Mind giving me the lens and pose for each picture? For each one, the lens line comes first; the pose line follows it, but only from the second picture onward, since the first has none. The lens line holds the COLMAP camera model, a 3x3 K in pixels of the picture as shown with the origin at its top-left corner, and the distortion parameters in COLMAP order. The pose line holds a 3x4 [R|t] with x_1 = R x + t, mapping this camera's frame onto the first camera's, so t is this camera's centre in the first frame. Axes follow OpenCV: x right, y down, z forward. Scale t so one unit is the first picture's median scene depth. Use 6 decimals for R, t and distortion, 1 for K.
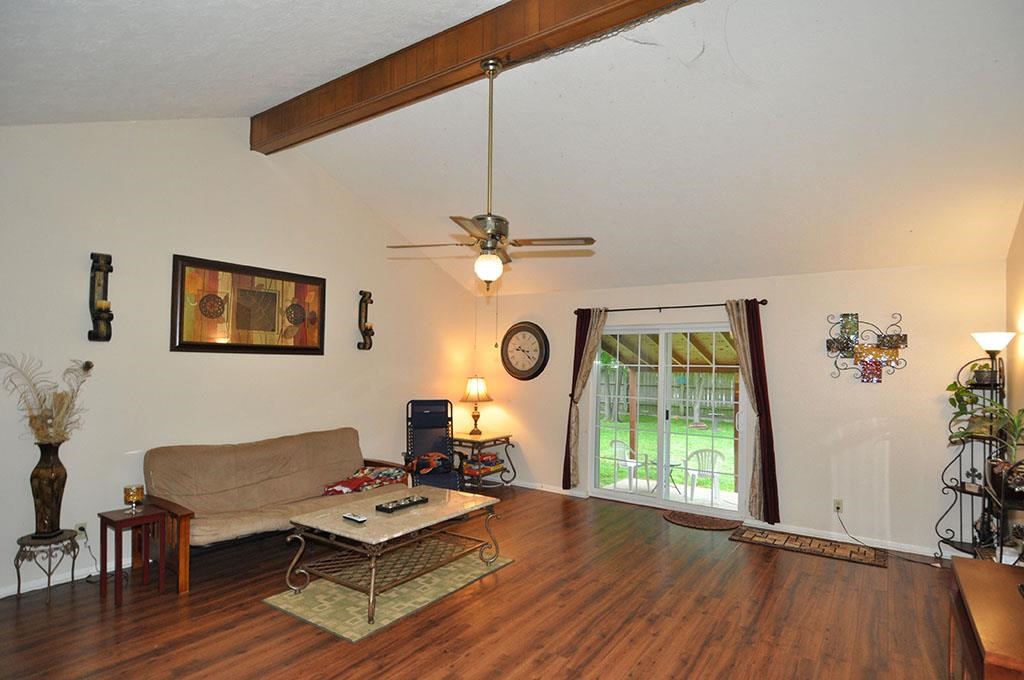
lens RADIAL K [[543.9, 0, 512.4], [0, 543.9, 339.8], [0, 0, 1]] dist [-0.004002, -0.001623]
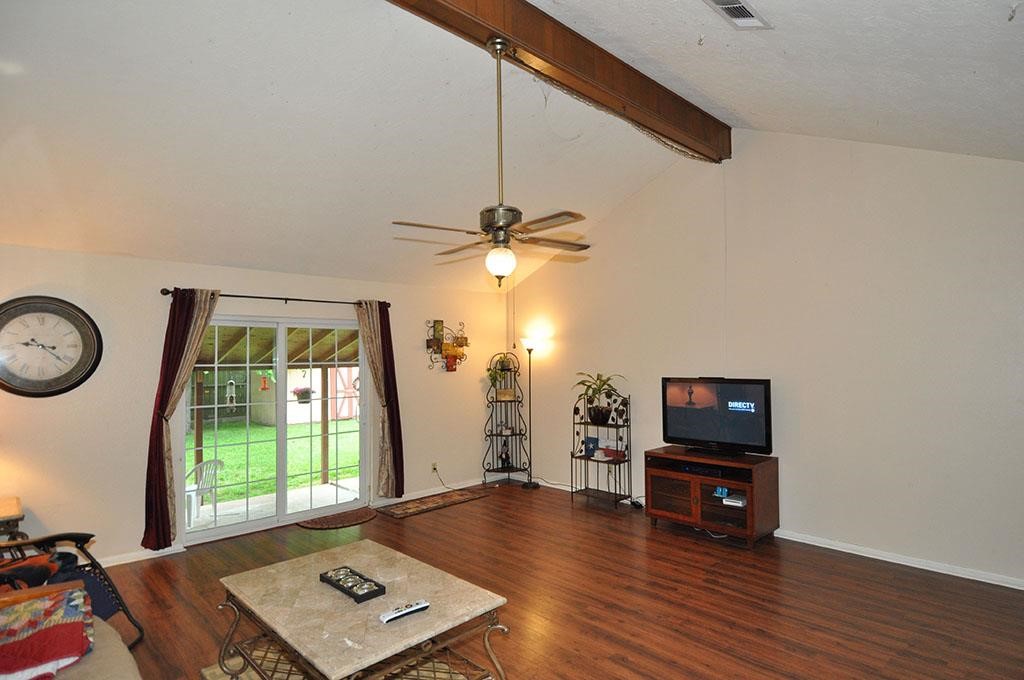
lens RADIAL K [[546.4, 0, 547.6], [0, 546.4, 334.3], [0, 0, 1]] dist [0.001901, -0.009671]
pose [[0.159856, 0.023245, 0.986867, -0.644416], [-0.027682, 0.999435, -0.019057, 0.004537], [-0.986752, -0.024272, 0.160409, 0.520360]]
